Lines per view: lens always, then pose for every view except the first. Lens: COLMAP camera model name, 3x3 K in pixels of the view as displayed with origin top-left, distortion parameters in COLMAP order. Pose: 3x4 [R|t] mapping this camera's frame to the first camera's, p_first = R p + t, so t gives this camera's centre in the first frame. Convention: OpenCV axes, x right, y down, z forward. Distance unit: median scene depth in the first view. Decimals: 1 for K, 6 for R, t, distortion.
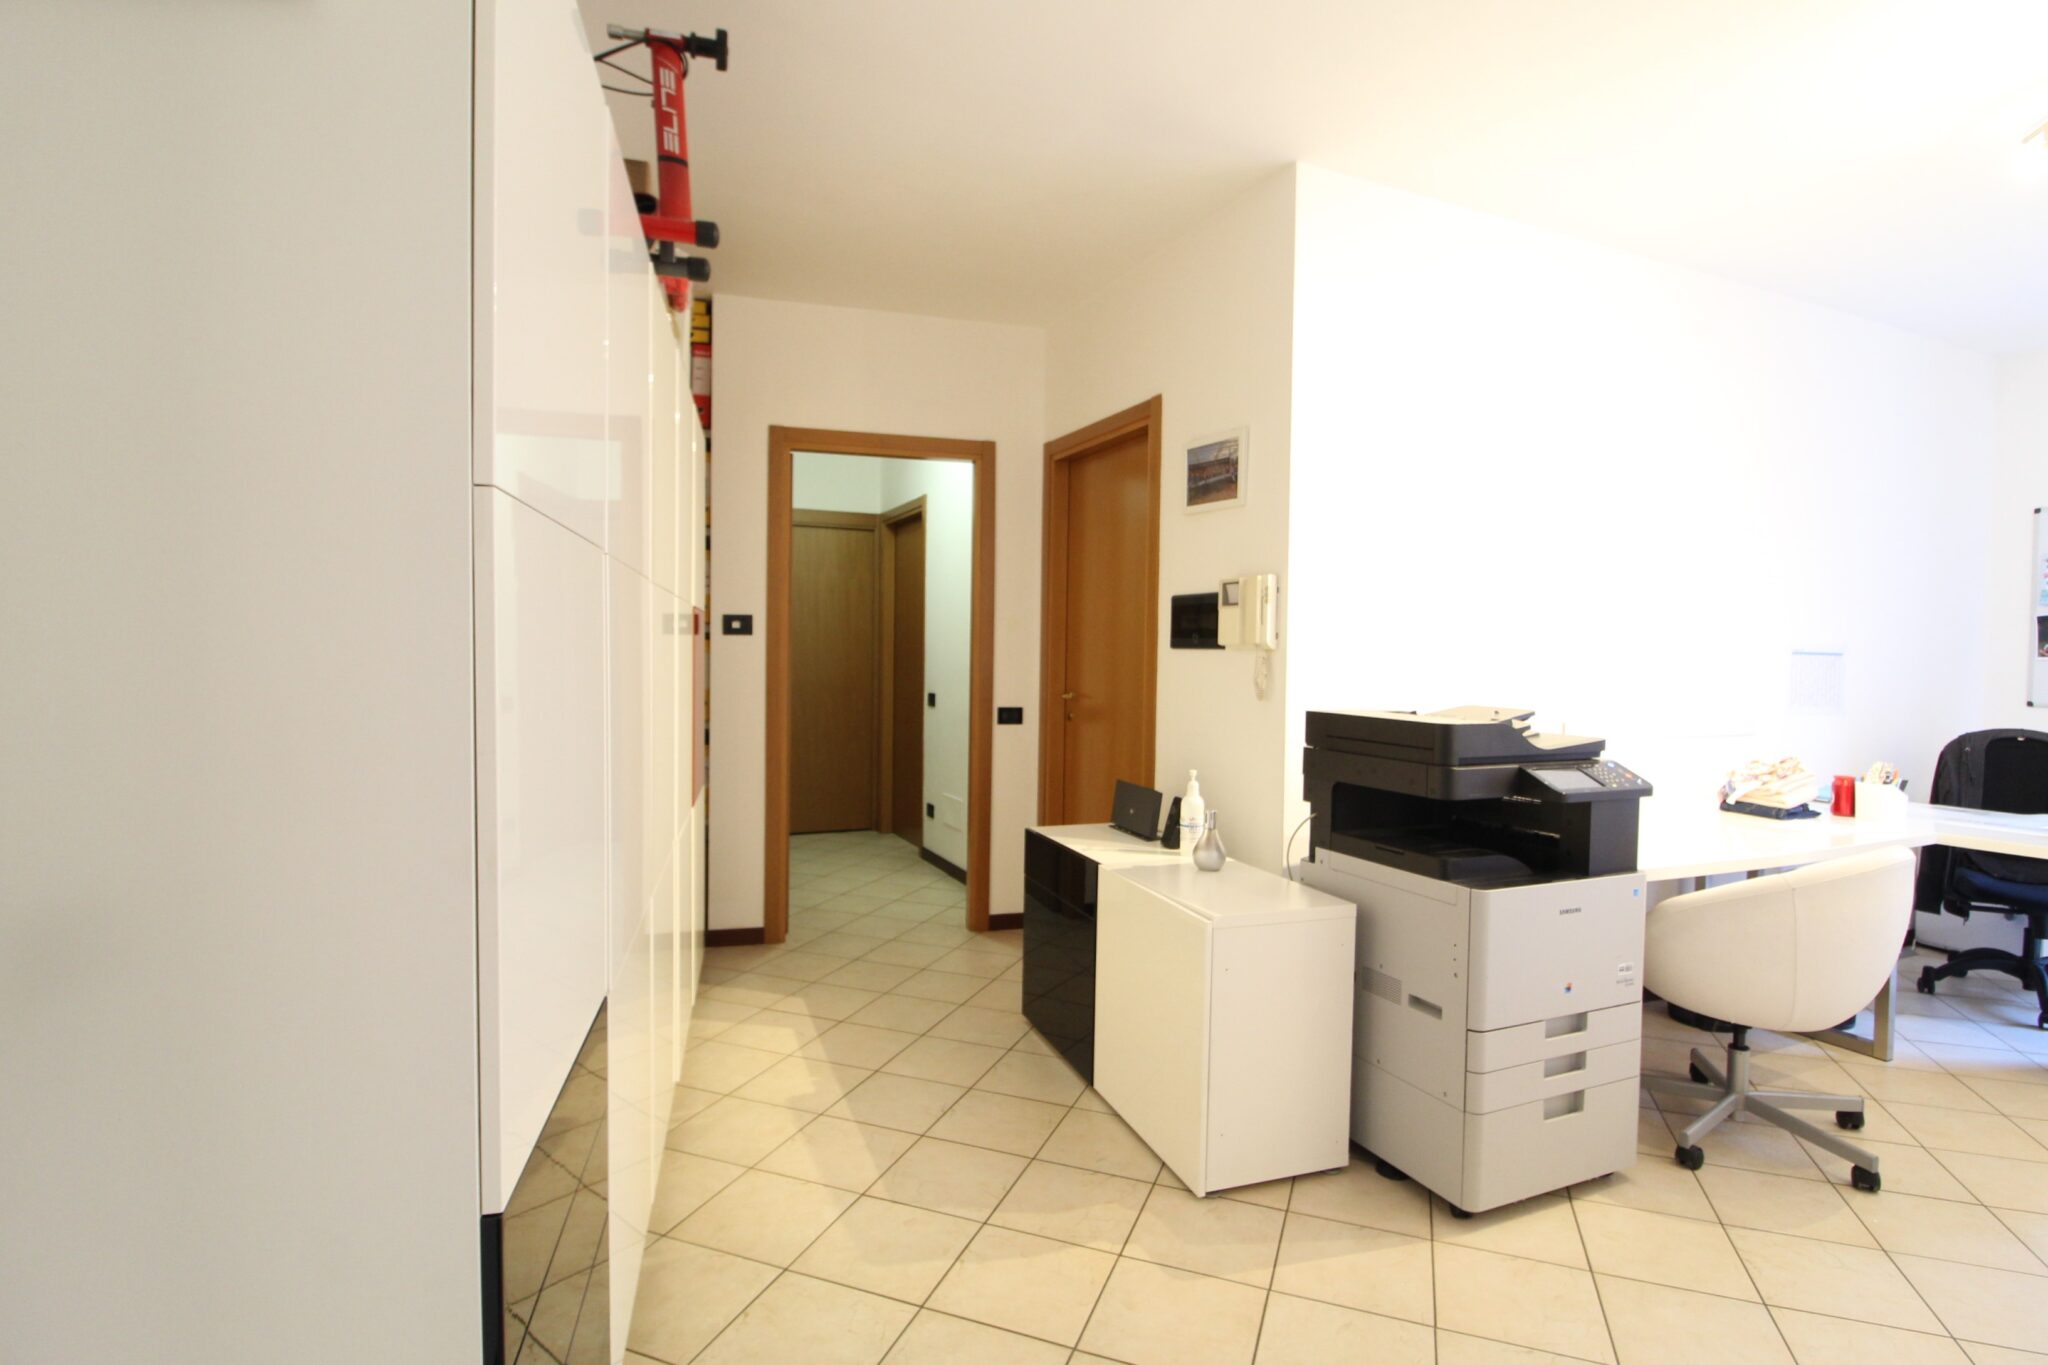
lens RADIAL K [[1002.2, 0, 1027.9], [0, 1002.2, 677.3], [0, 0, 1]] dist [-0.000667, -0.013533]
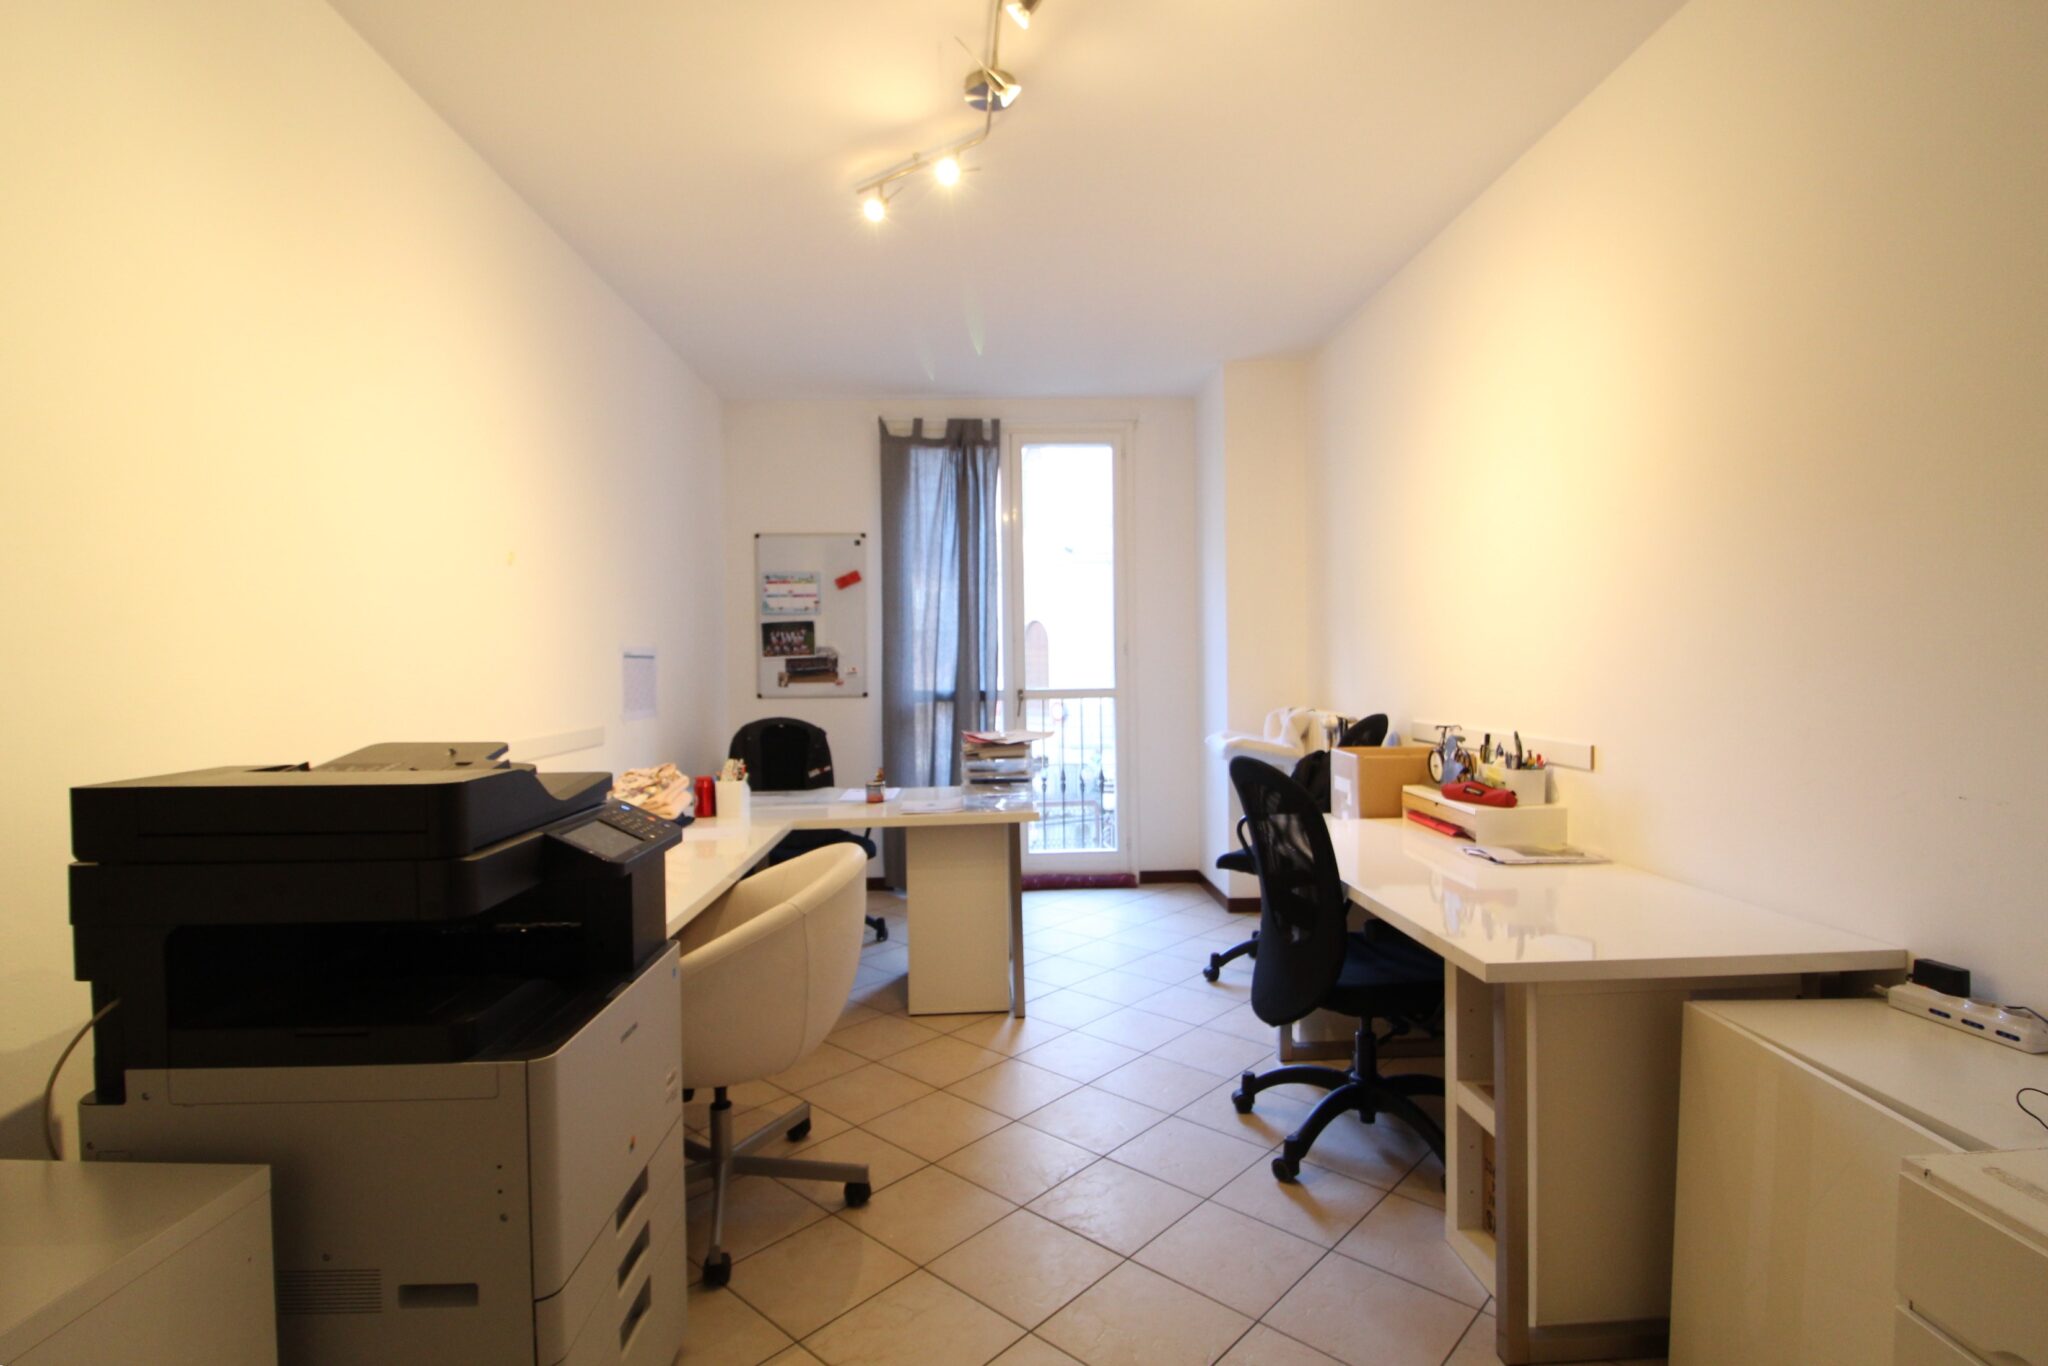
lens RADIAL K [[990.1, 0, 1022.9], [0, 990.1, 678.3], [0, 0, 1]] dist [0.000462, -0.015978]
pose [[0.367824, -0.033795, 0.929281, 0.018949], [0.042020, 0.998923, 0.019695, -0.007963], [-0.928946, 0.031804, 0.368848, 0.415215]]
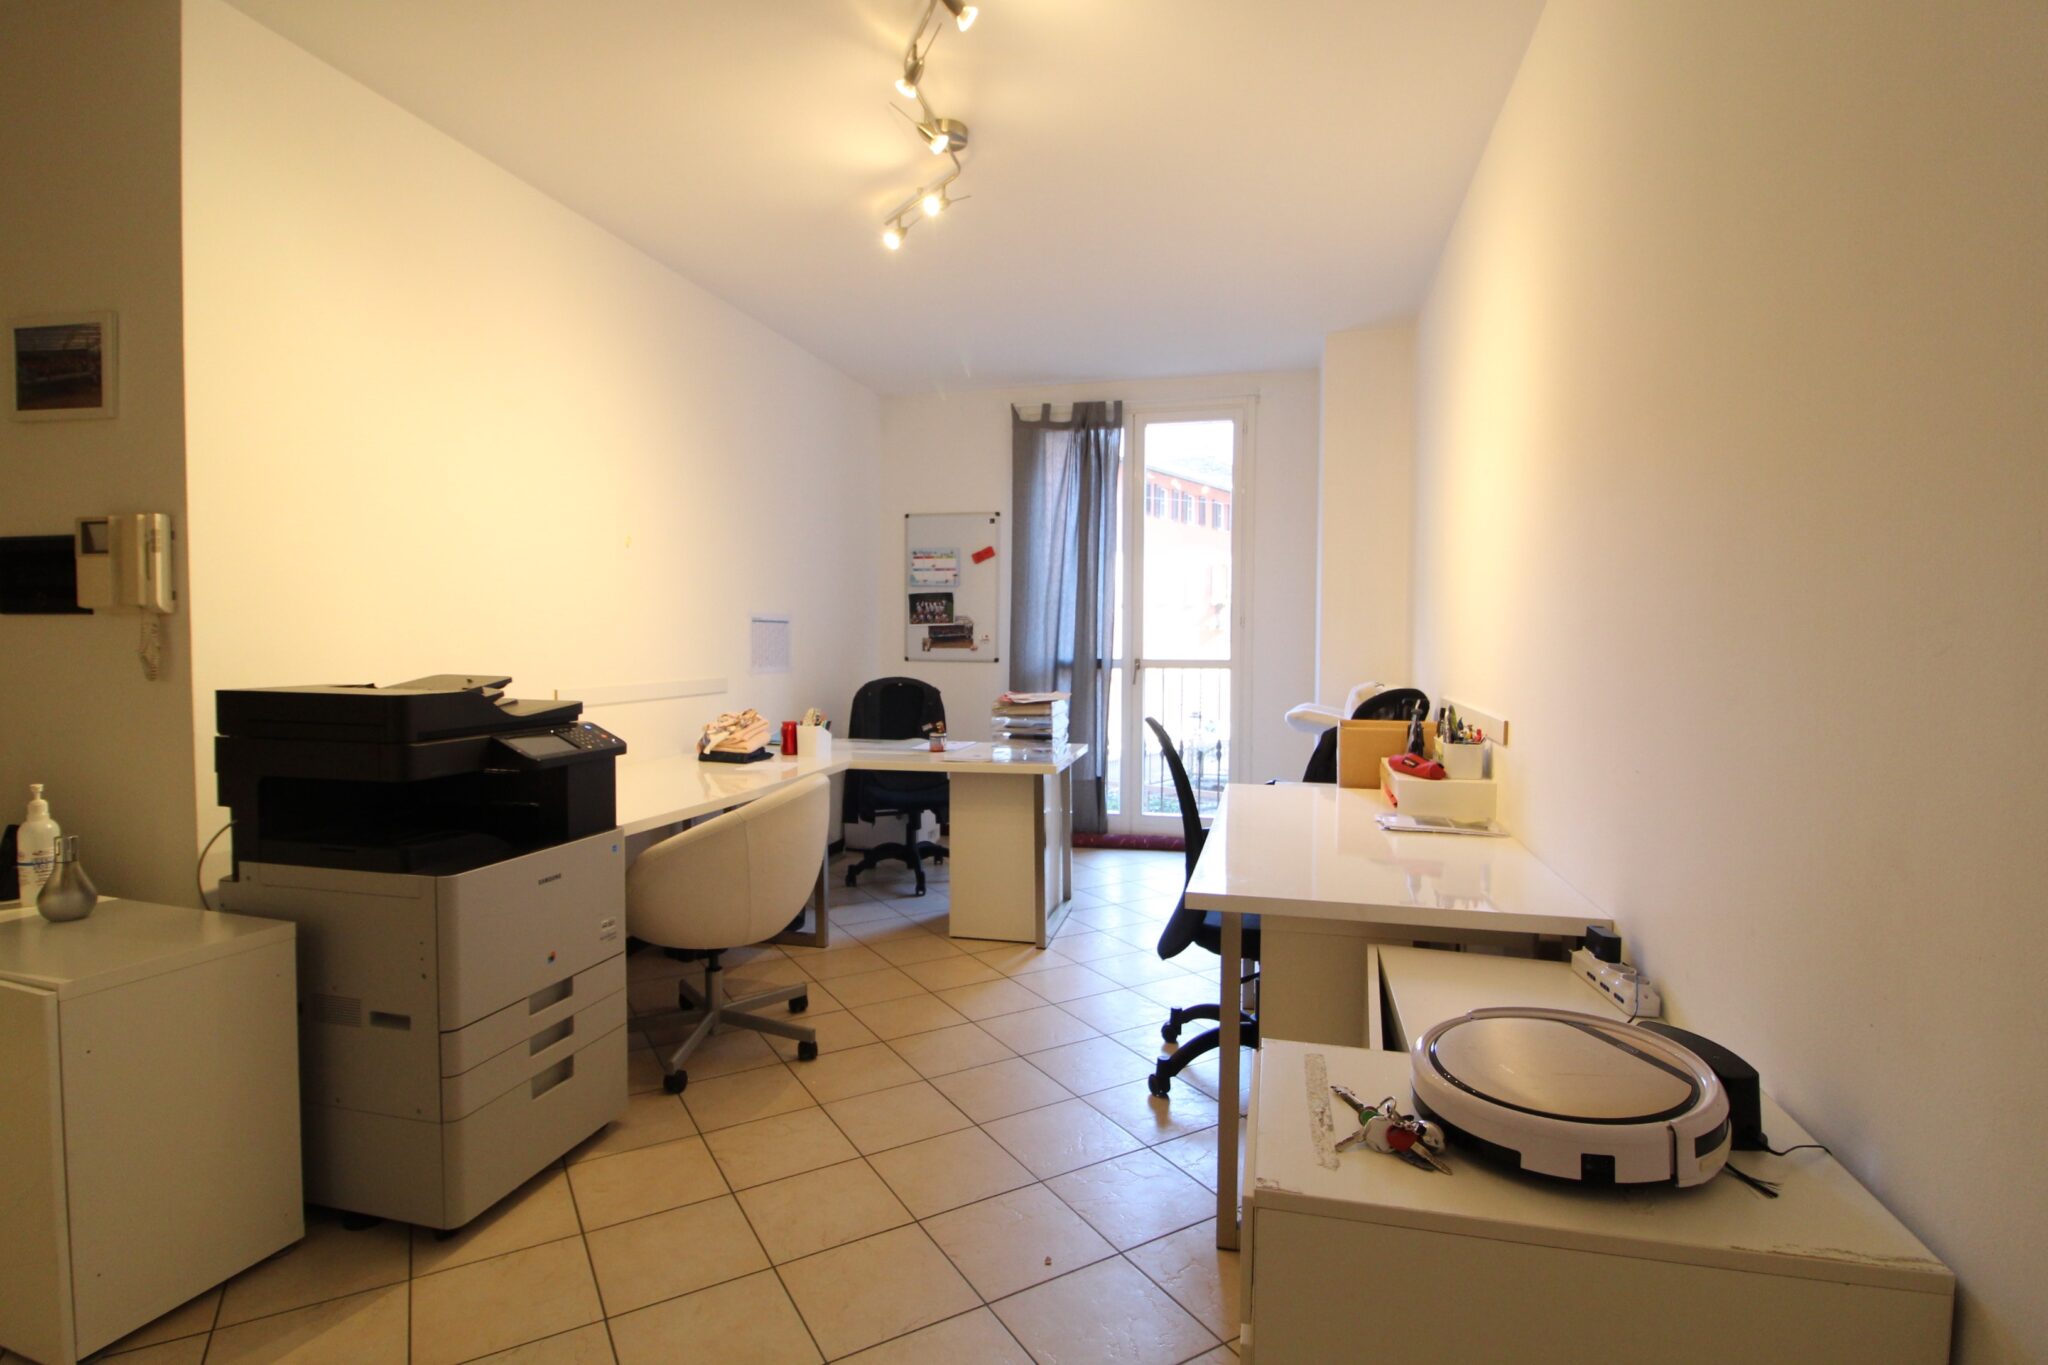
lens RADIAL K [[1002.2, 0, 1027.9], [0, 1002.2, 677.3], [0, 0, 1]] dist [-0.000667, -0.013533]
pose [[0.620352, -0.043615, 0.783110, 0.062739], [0.024503, 0.999043, 0.036230, 0.010579], [-0.783941, -0.003287, 0.620827, 0.022675]]
